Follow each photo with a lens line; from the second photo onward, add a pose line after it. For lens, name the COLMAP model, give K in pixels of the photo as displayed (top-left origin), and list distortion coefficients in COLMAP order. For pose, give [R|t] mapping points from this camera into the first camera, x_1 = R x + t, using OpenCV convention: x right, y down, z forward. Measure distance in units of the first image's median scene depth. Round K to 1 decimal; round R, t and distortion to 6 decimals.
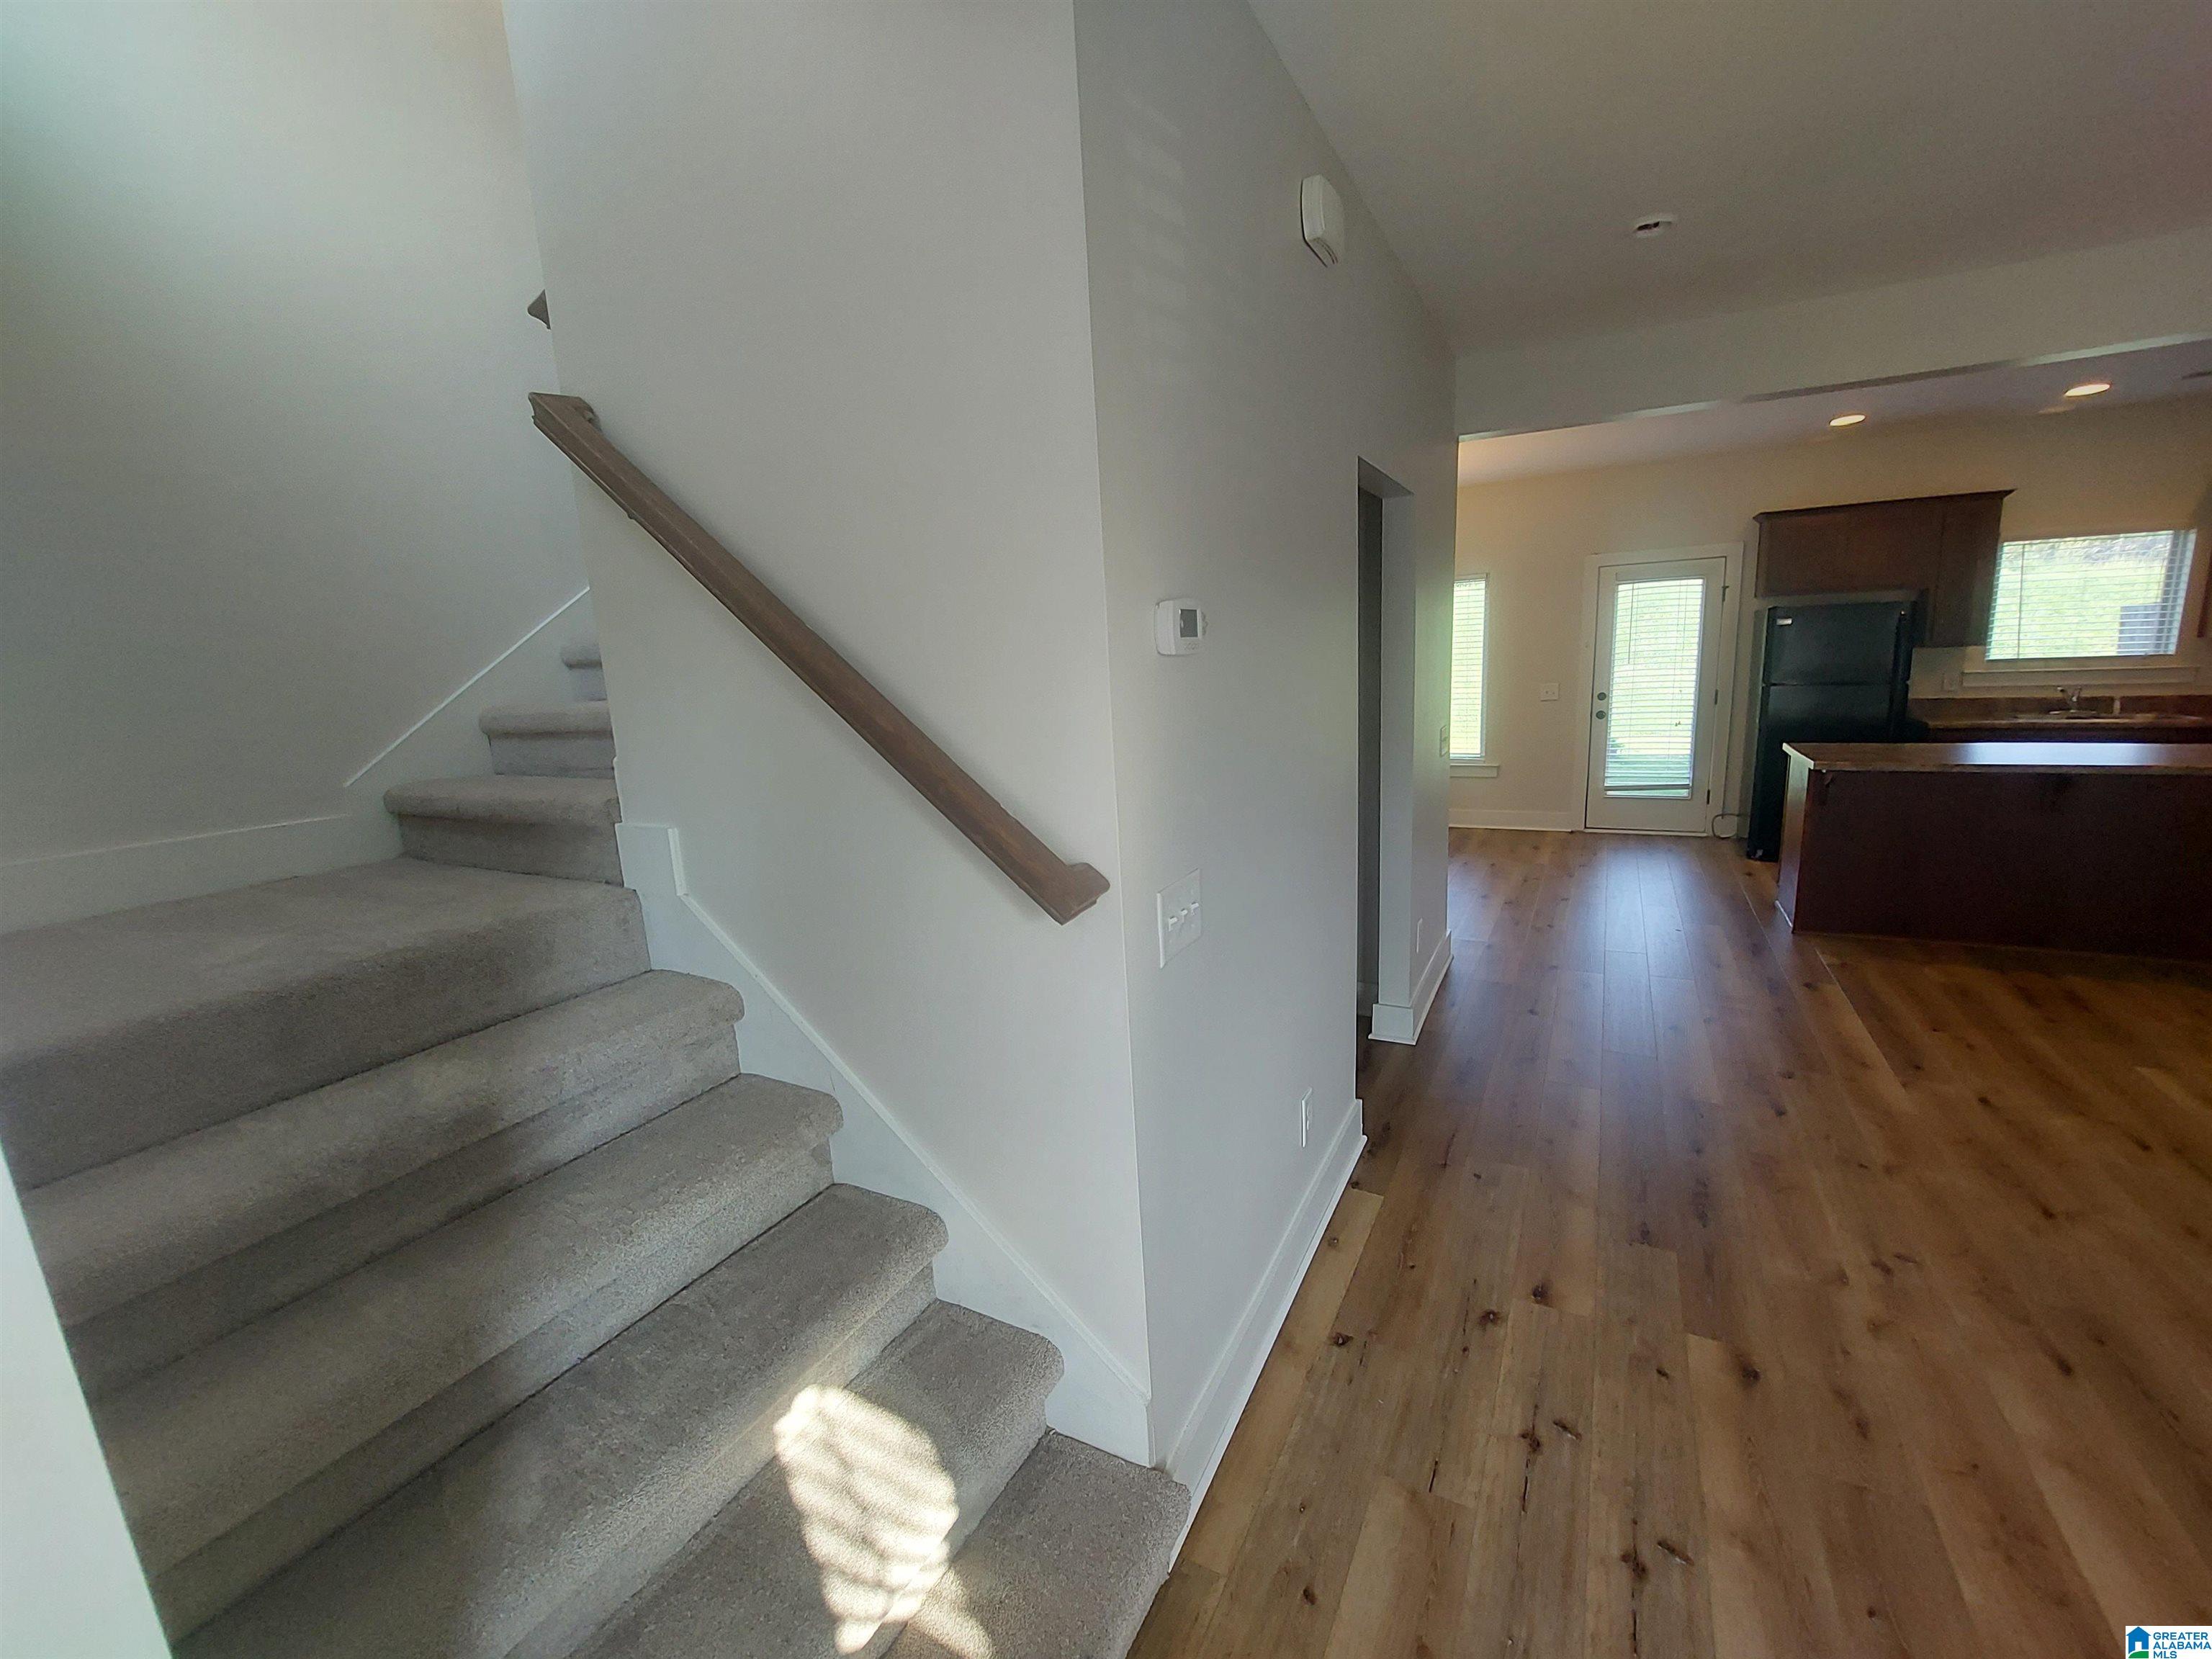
lens RADIAL K [[885.6, 0, 1116.1], [0, 885.6, 834.4], [0, 0, 1]] dist [-0.018688, -0.000424]
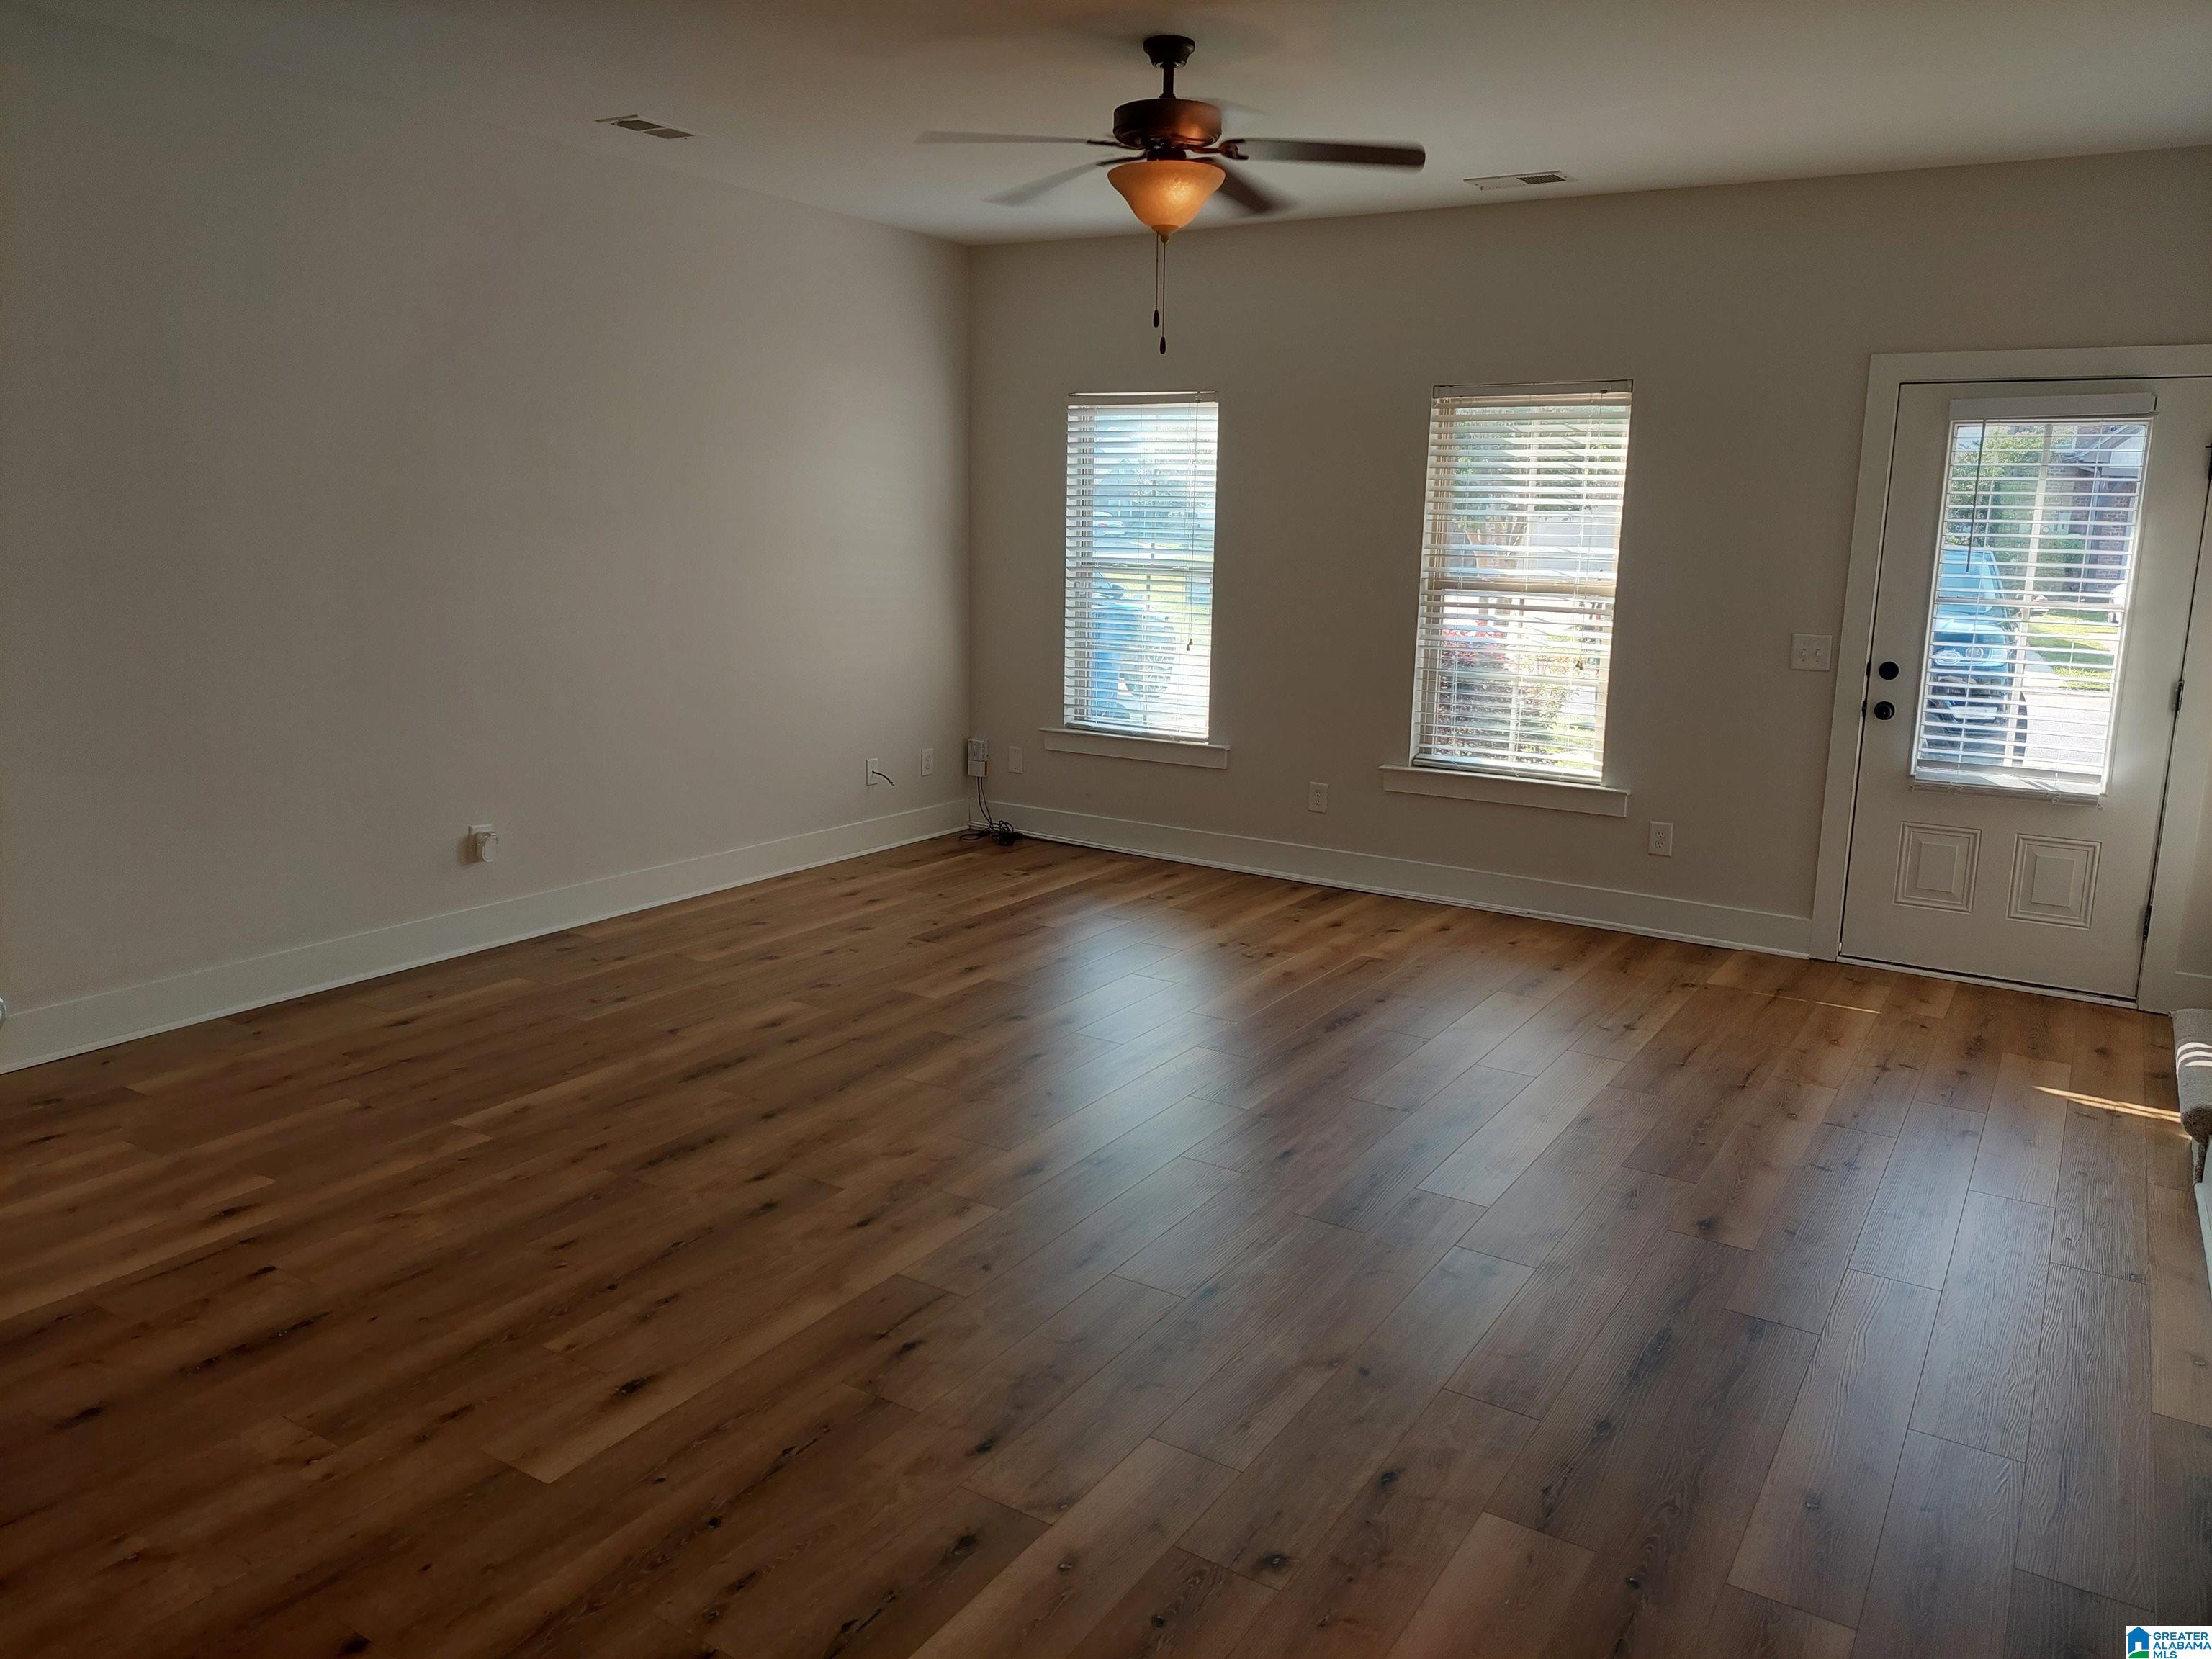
lens RADIAL K [[1564.9, 0, 1123.8], [0, 1564.9, 805.7], [0, 0, 1]] dist [0.107366, -0.141561]
pose [[-0.997792, 0.018779, 0.063705, 0.463024], [0.041069, 0.928281, 0.369605, -0.213224], [-0.052195, 0.371405, -0.927003, 0.939731]]
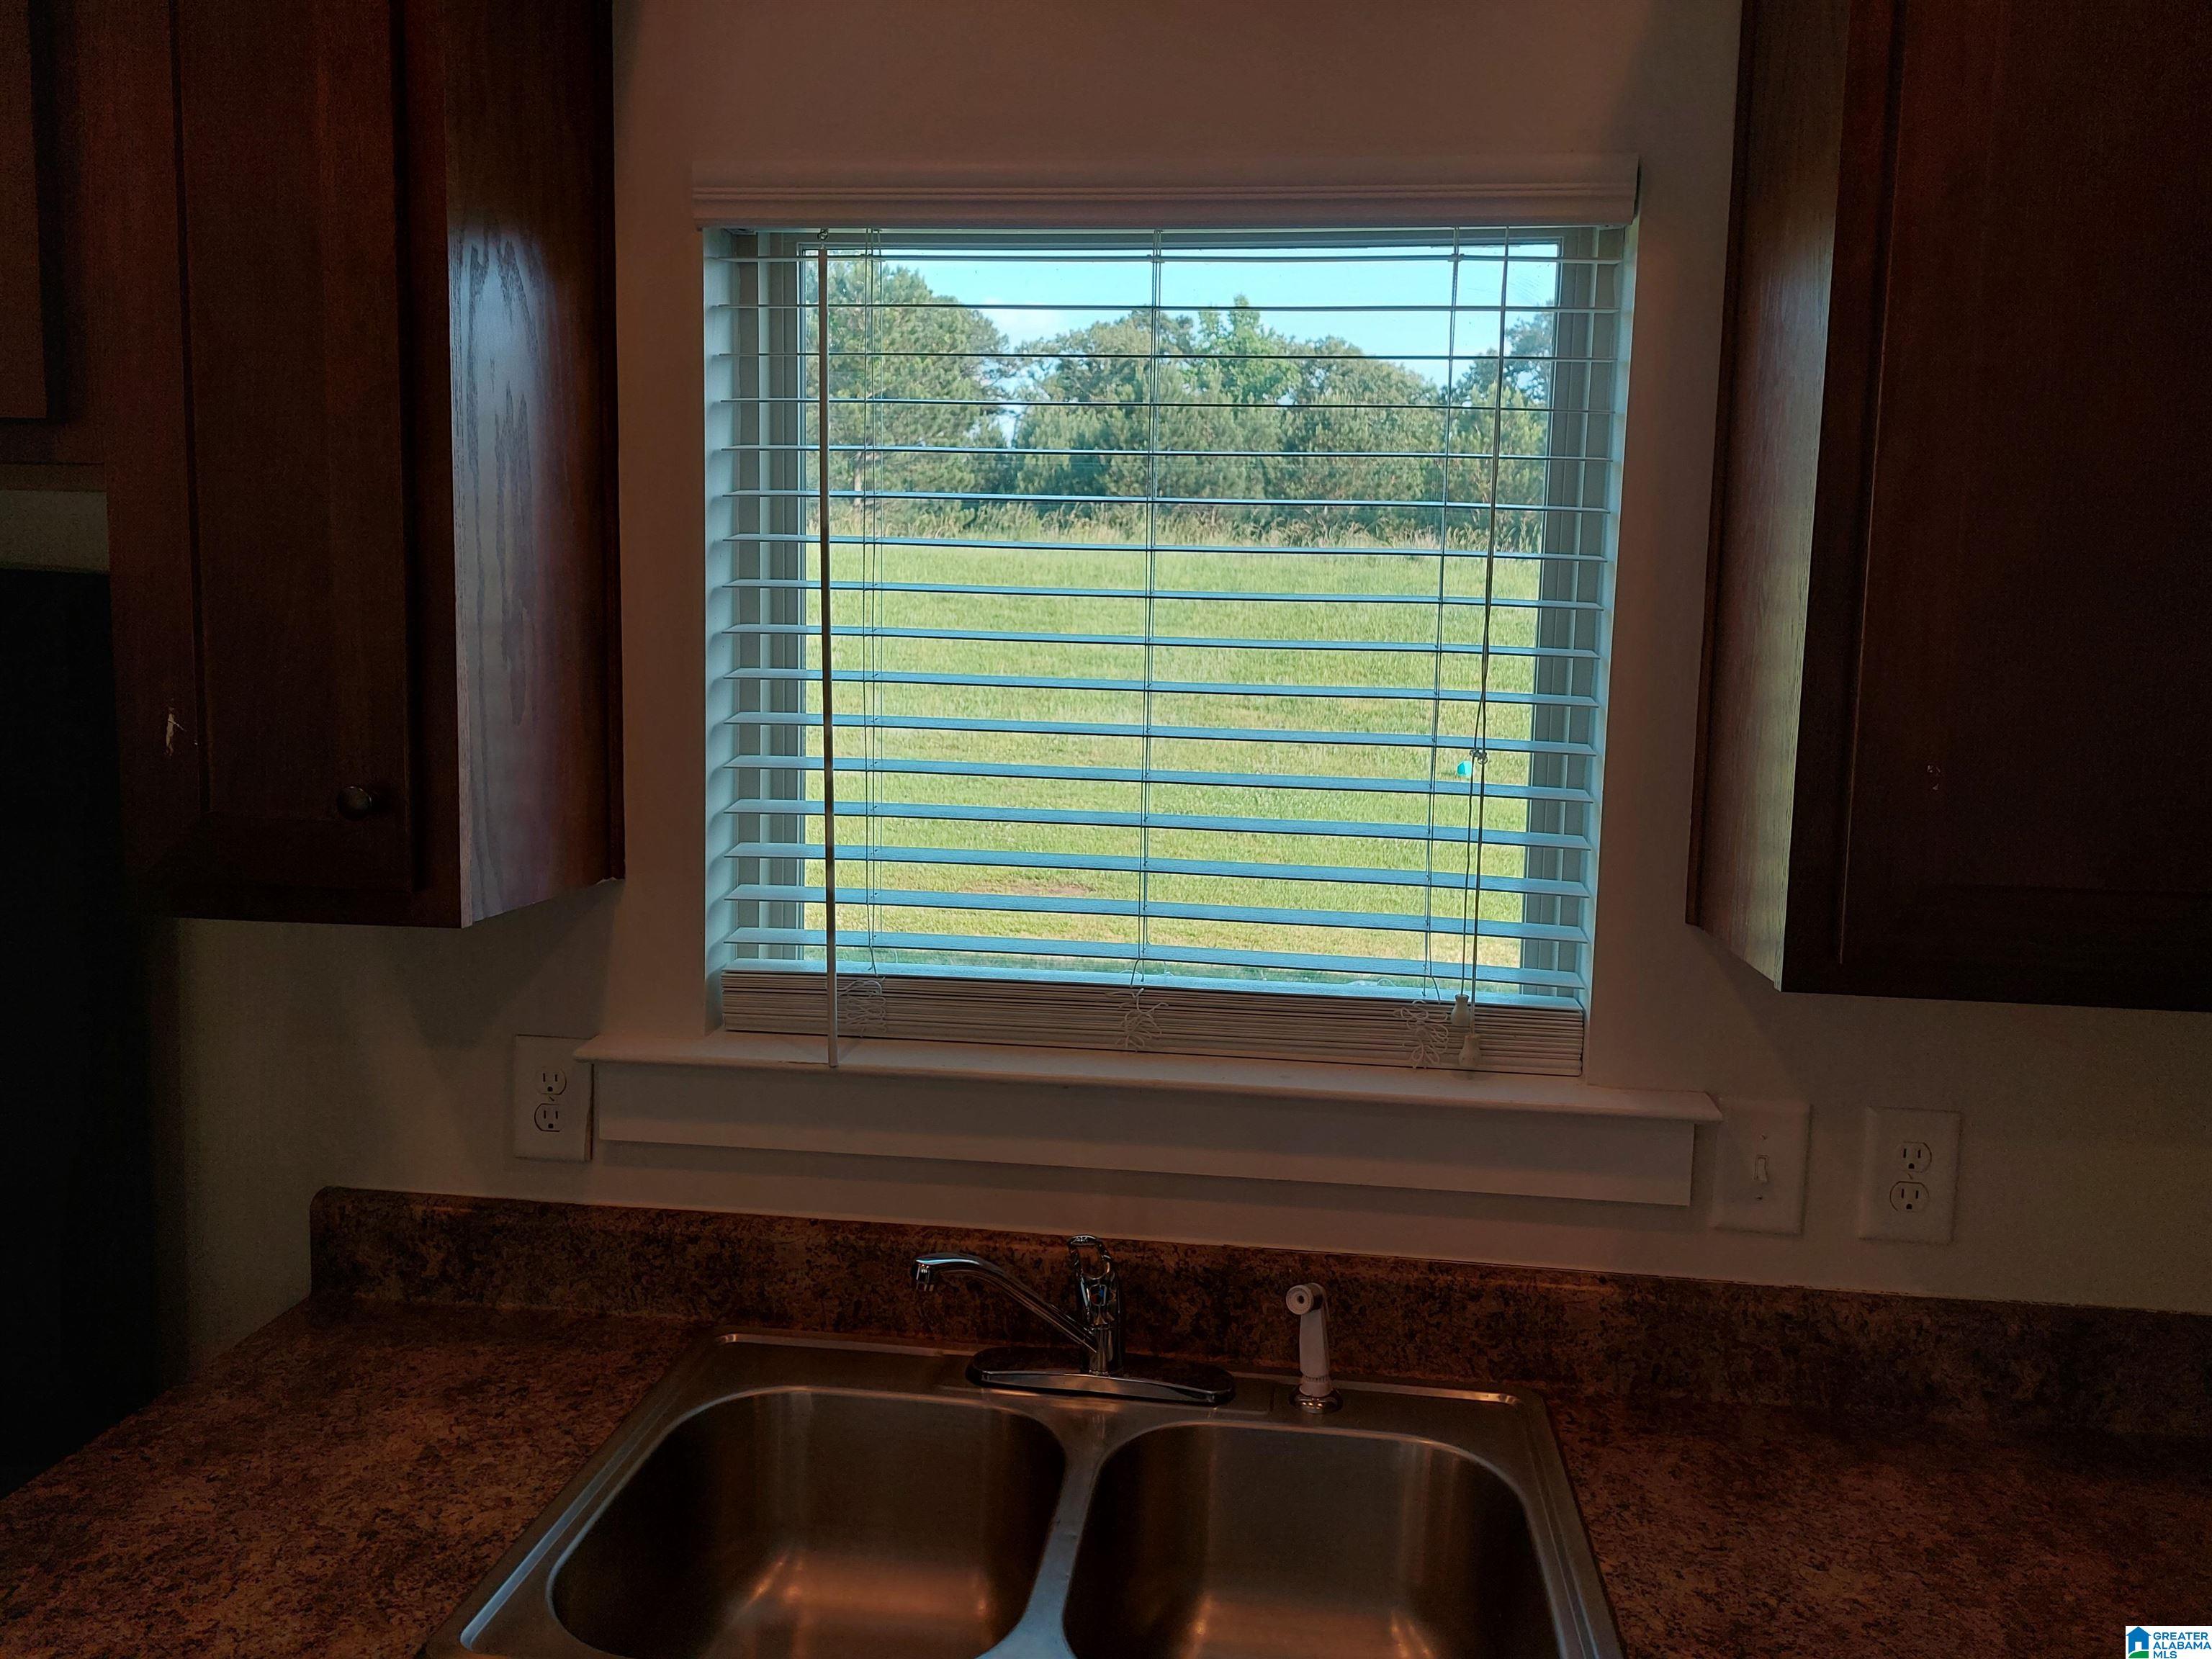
lens RADIAL K [[1564.9, 0, 1123.8], [0, 1564.9, 805.7], [0, 0, 1]] dist [0.107366, -0.141561]
pose [[0.923604, 0.033046, 0.381922, 1.051889], [0.003109, 0.995599, -0.093664, -0.225506], [-0.383336, 0.087696, 0.919436, 0.767288]]
